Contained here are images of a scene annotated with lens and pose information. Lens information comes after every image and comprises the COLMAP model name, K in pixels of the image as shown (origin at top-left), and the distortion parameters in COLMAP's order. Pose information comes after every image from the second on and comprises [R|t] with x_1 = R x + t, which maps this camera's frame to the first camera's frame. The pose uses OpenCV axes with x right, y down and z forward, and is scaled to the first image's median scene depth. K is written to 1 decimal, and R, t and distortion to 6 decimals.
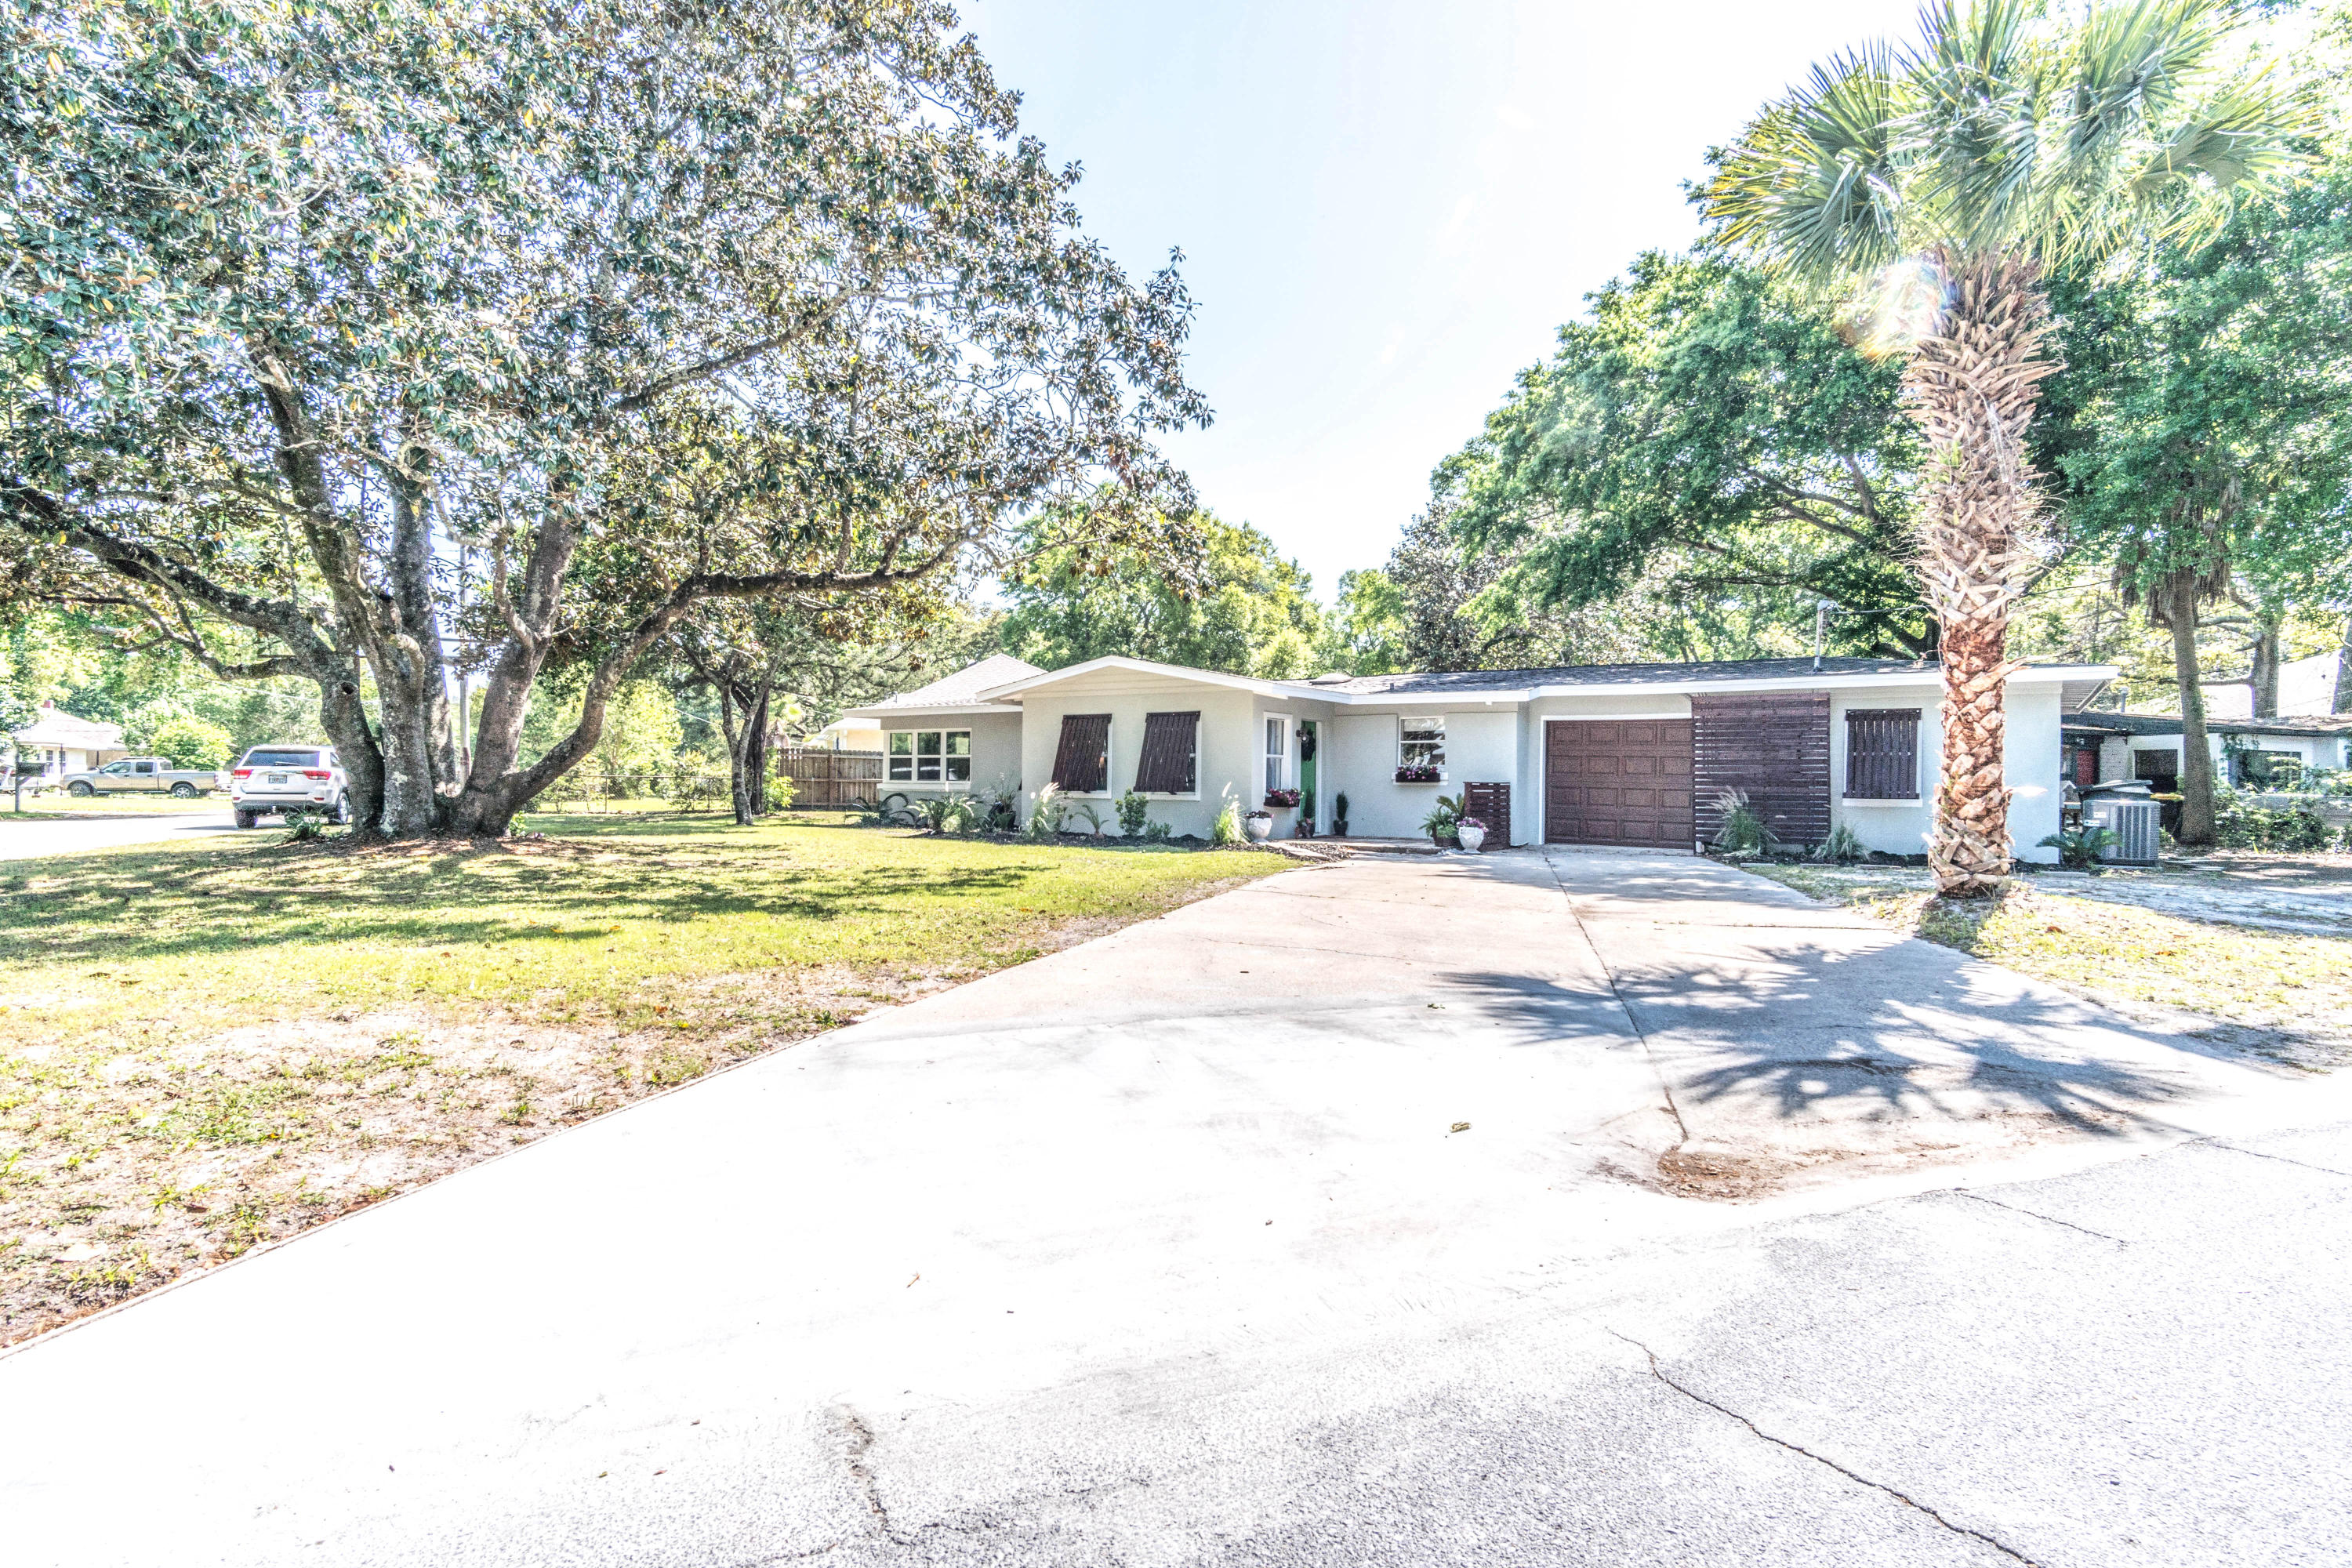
lens RADIAL K [[1242.7, 0, 1158.9], [0, 1242.7, 785.3], [0, 0, 1]] dist [0.001558, 0.004887]
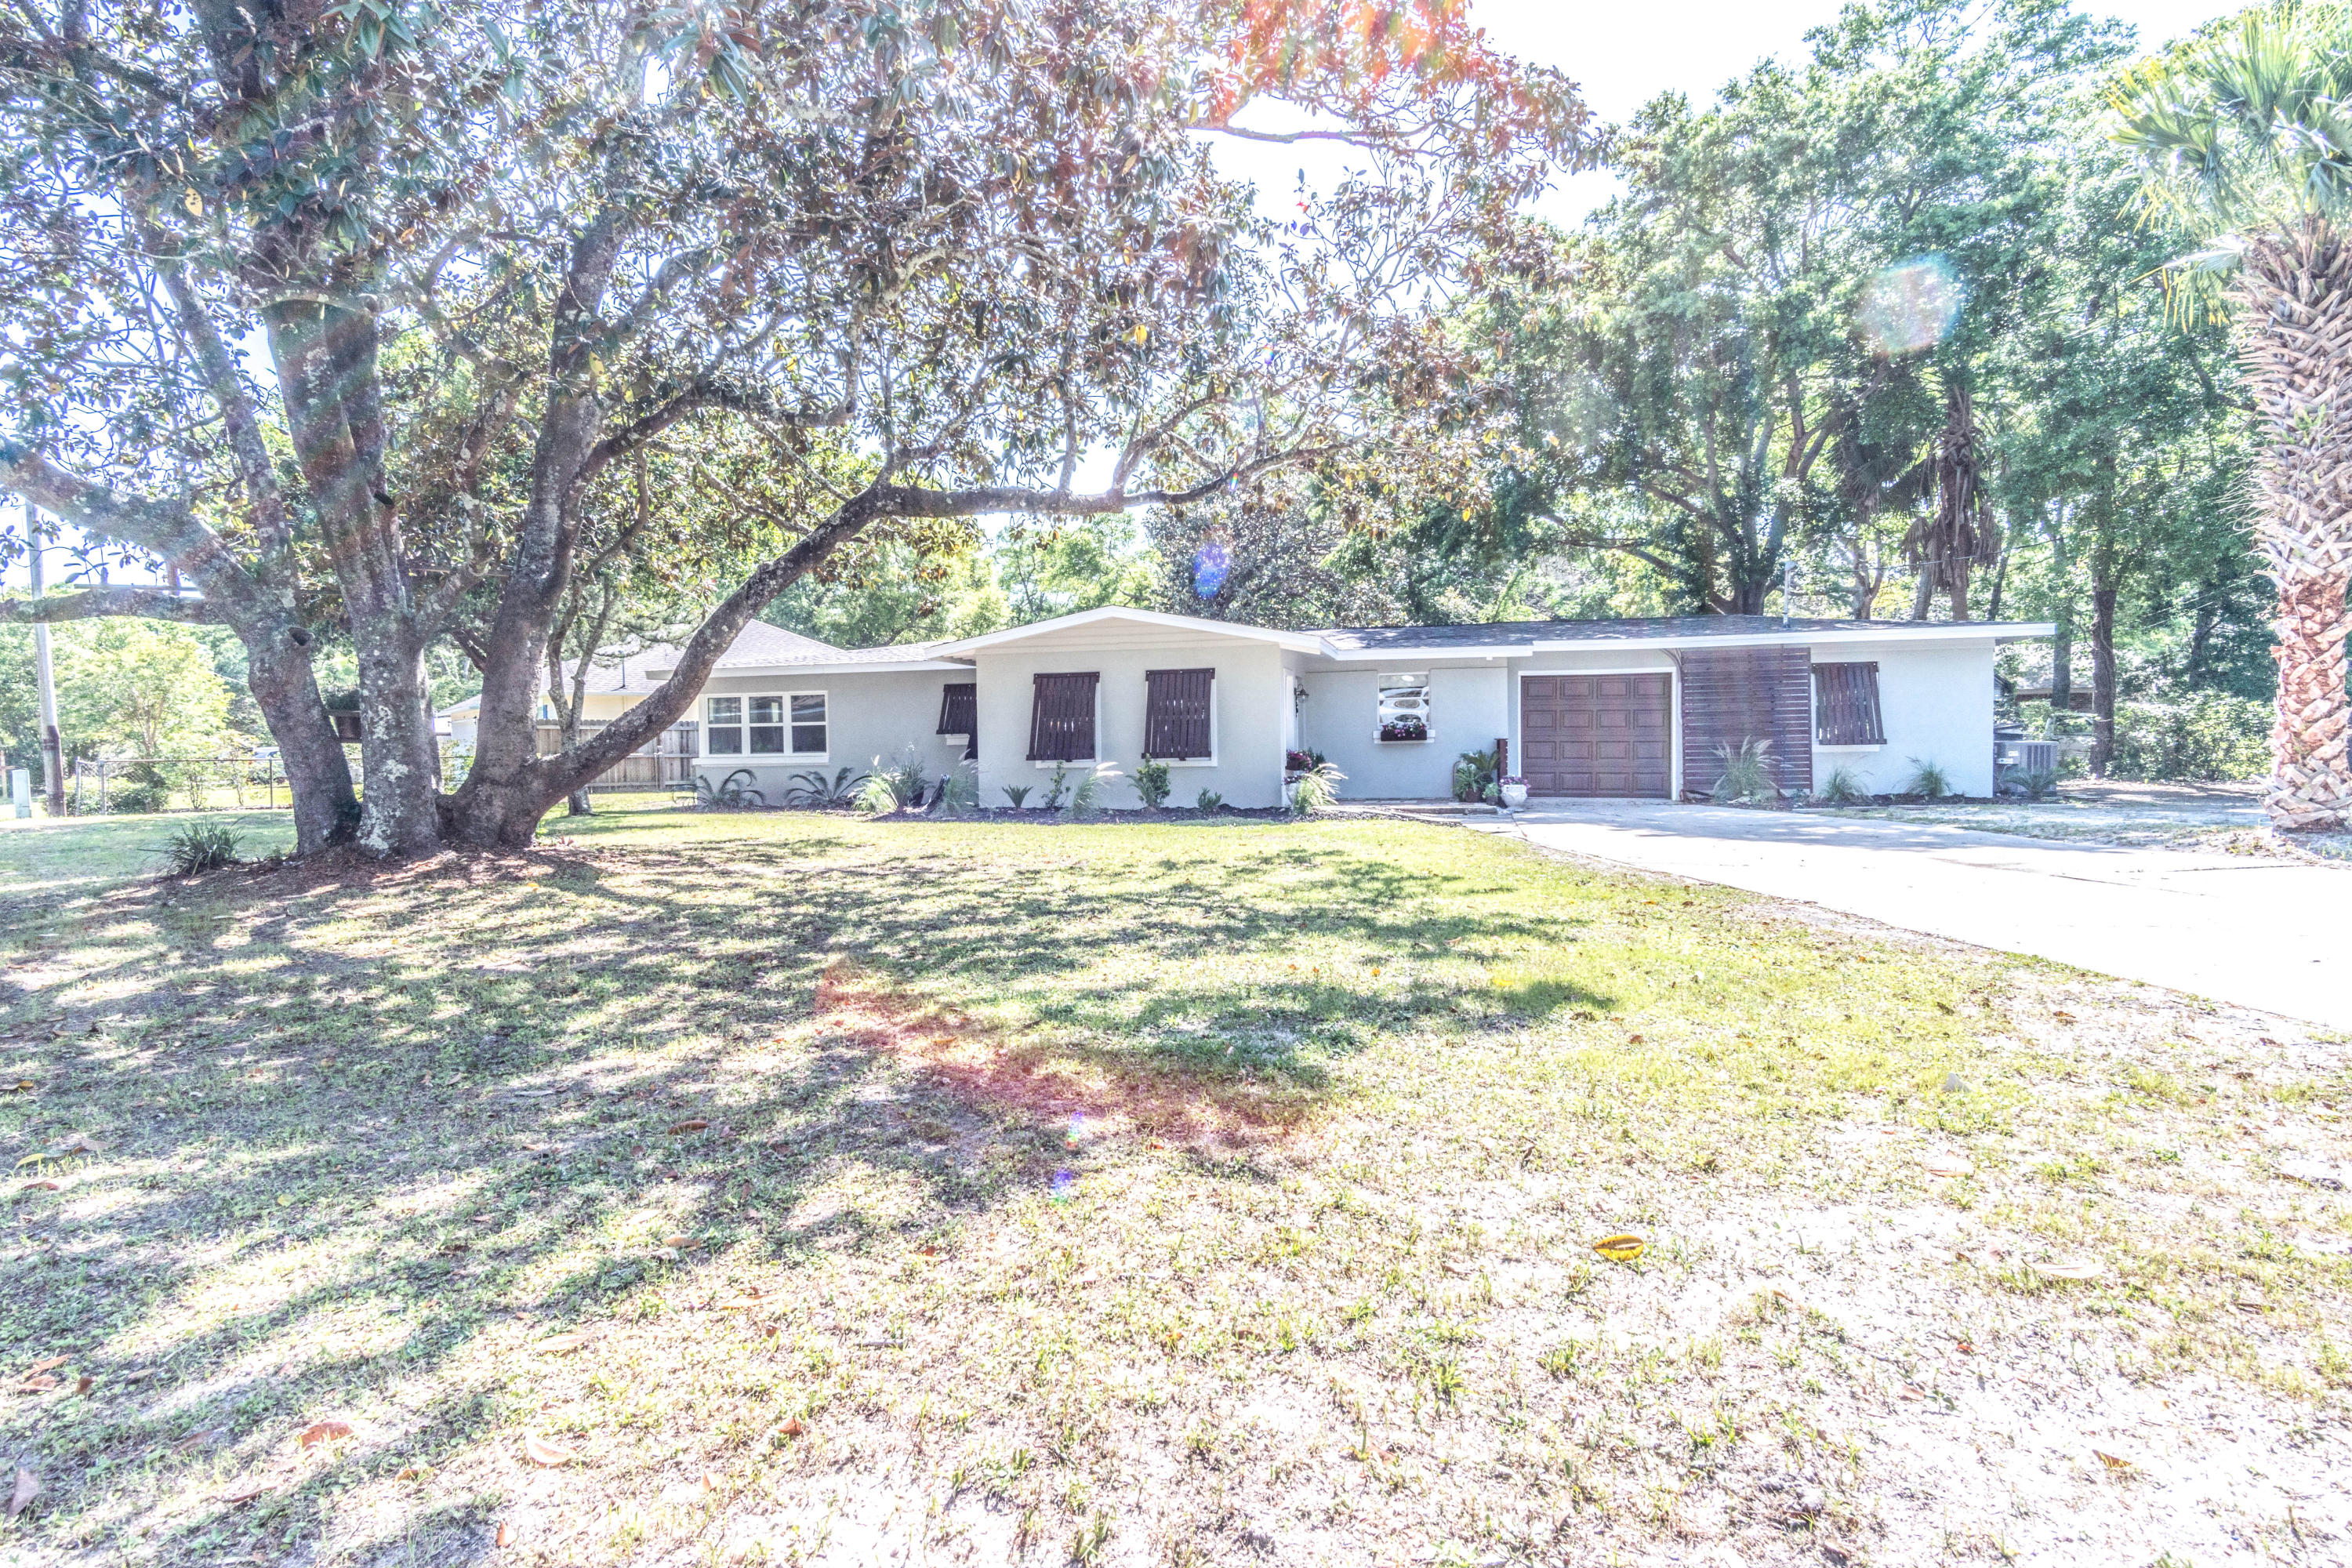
lens RADIAL K [[1242.7, 0, 1158.9], [0, 1242.7, 785.3], [0, 0, 1]] dist [0.001558, 0.004887]
pose [[0.940256, -0.036629, 0.338493, -0.316752], [0.026026, 0.999020, 0.035812, -0.007396], [-0.339473, -0.024863, 0.940287, 0.152861]]
